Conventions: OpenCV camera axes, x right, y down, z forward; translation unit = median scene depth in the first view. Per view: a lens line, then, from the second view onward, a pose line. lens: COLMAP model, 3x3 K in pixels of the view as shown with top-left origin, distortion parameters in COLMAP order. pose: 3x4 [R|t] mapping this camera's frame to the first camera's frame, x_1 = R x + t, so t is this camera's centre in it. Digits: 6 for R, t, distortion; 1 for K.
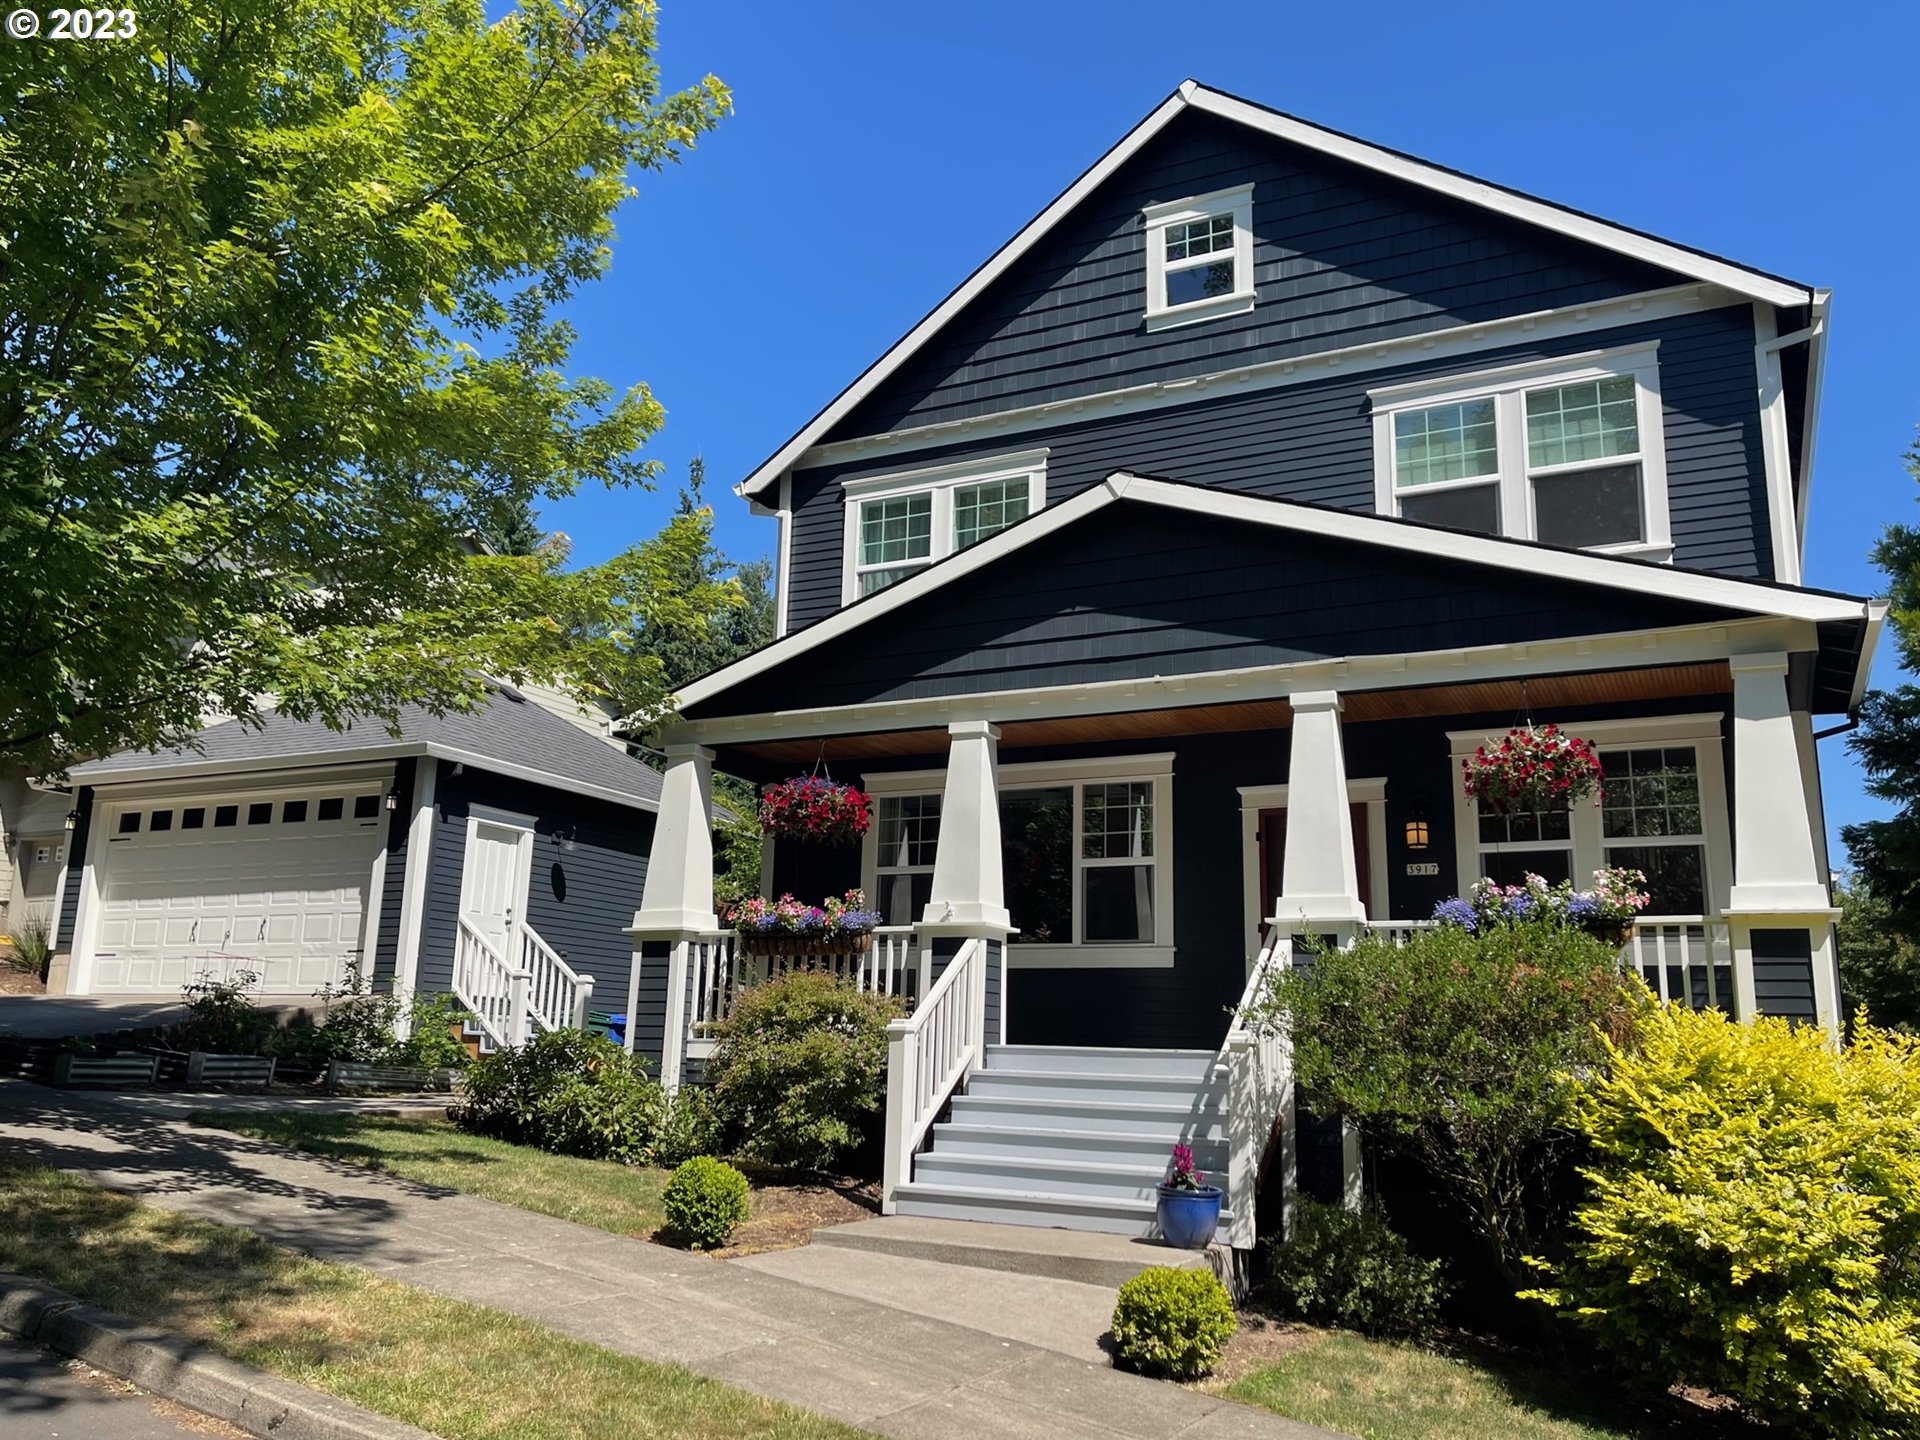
lens RADIAL K [[1509.4, 0, 960.0], [0, 1509.4, 720.0], [0, 0, 1]] dist [0.067531, -0.059558]
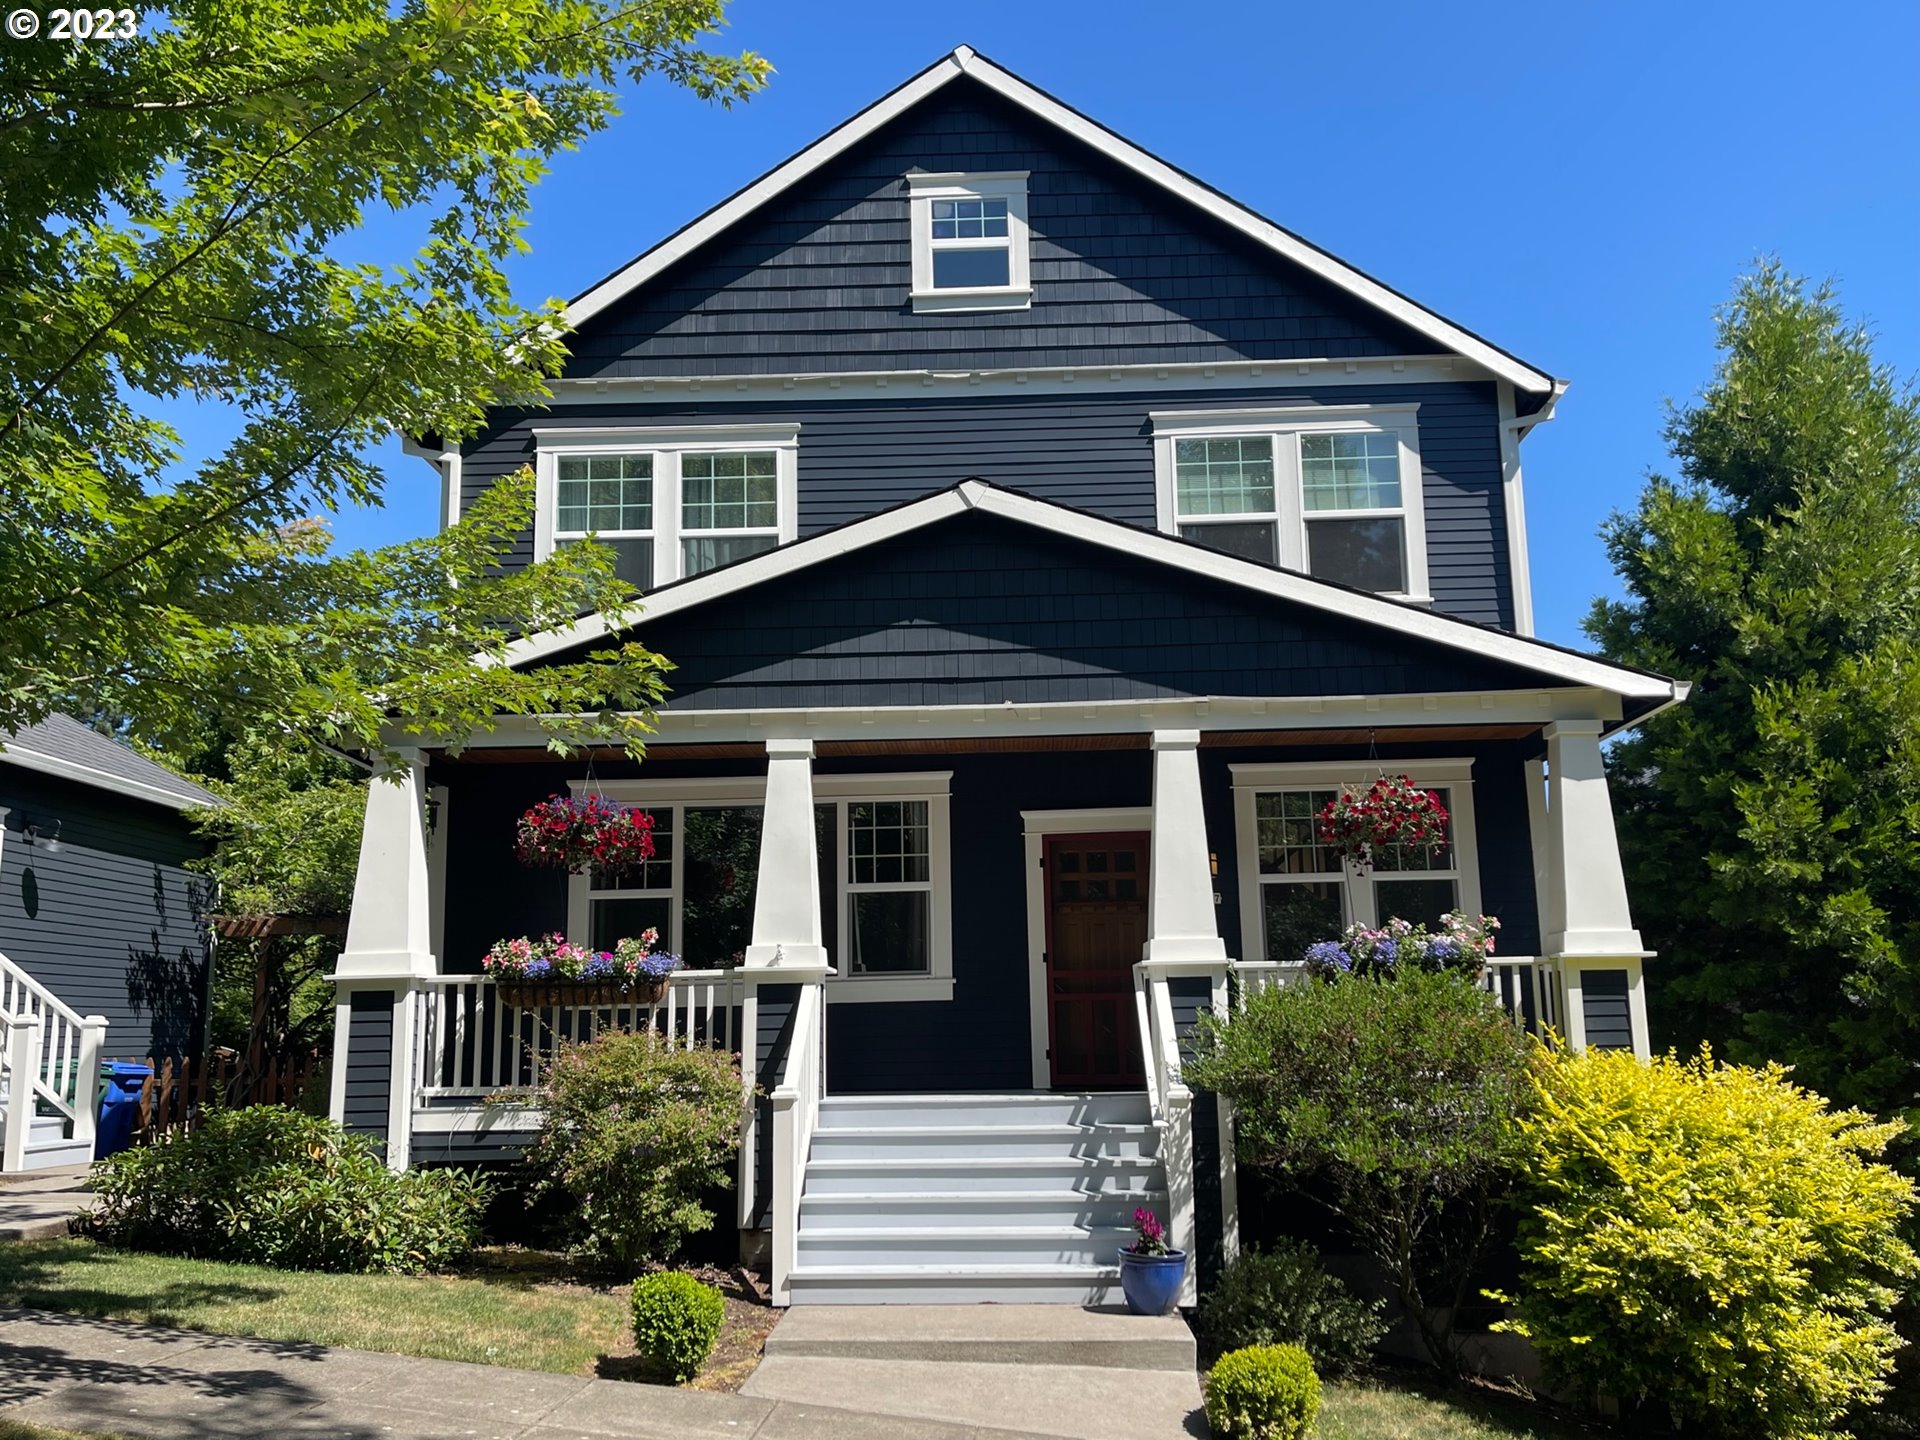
lens RADIAL K [[1648.3, 0, 960.0], [0, 1648.3, 720.0], [0, 0, 1]] dist [0.071751, -0.066560]
pose [[0.907152, 0.037006, 0.419173, -0.297944], [-0.052179, 0.998330, 0.024786, -0.037923], [-0.417556, -0.044357, 0.907568, 0.068886]]
